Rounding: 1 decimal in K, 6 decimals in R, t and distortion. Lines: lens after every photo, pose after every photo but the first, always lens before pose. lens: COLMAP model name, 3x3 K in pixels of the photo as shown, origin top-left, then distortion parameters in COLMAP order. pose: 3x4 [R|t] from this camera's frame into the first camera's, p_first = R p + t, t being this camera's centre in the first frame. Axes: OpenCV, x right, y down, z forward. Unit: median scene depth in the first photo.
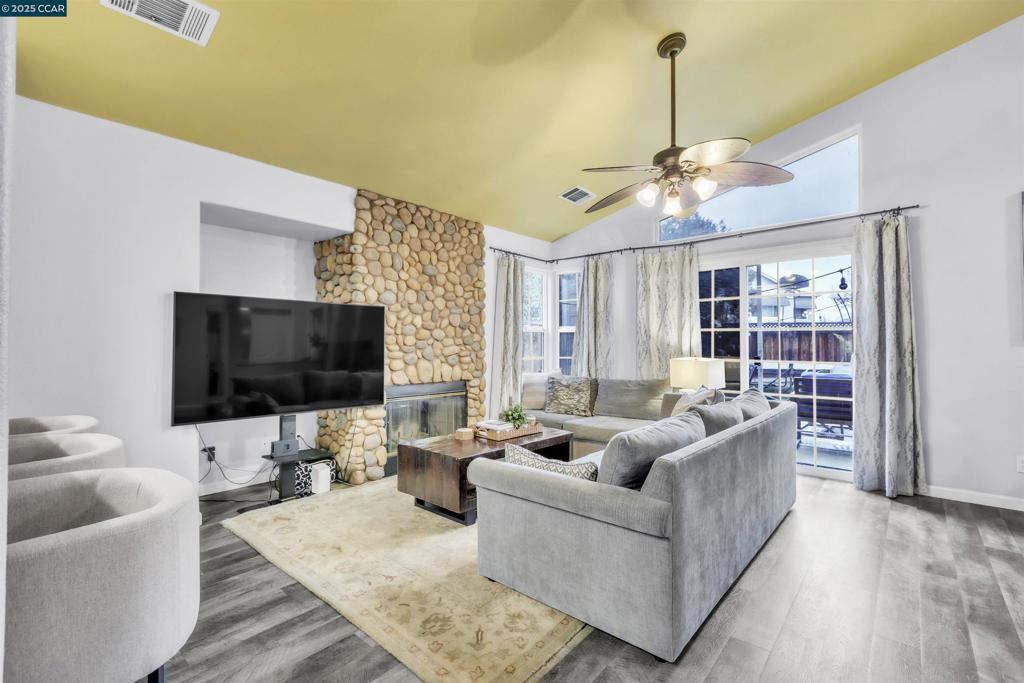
lens RADIAL K [[458.6, 0, 511.5], [0, 458.6, 339.0], [0, 0, 1]] dist [-0.001307, -0.000543]
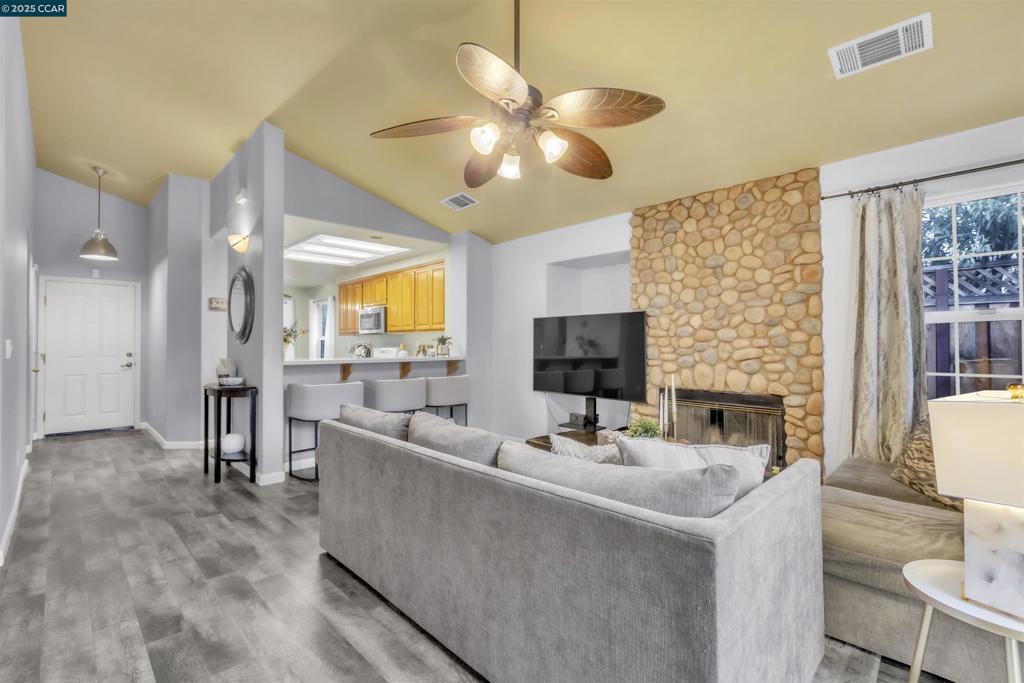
lens RADIAL K [[458.6, 0, 511.0], [0, 458.6, 337.6], [0, 0, 1]] dist [-0.001307, -0.000543]
pose [[-0.080341, -0.017895, -0.996607, 0.774672], [0.014220, 0.999716, -0.019097, 0.006533], [0.996666, -0.015706, -0.080063, 0.735846]]
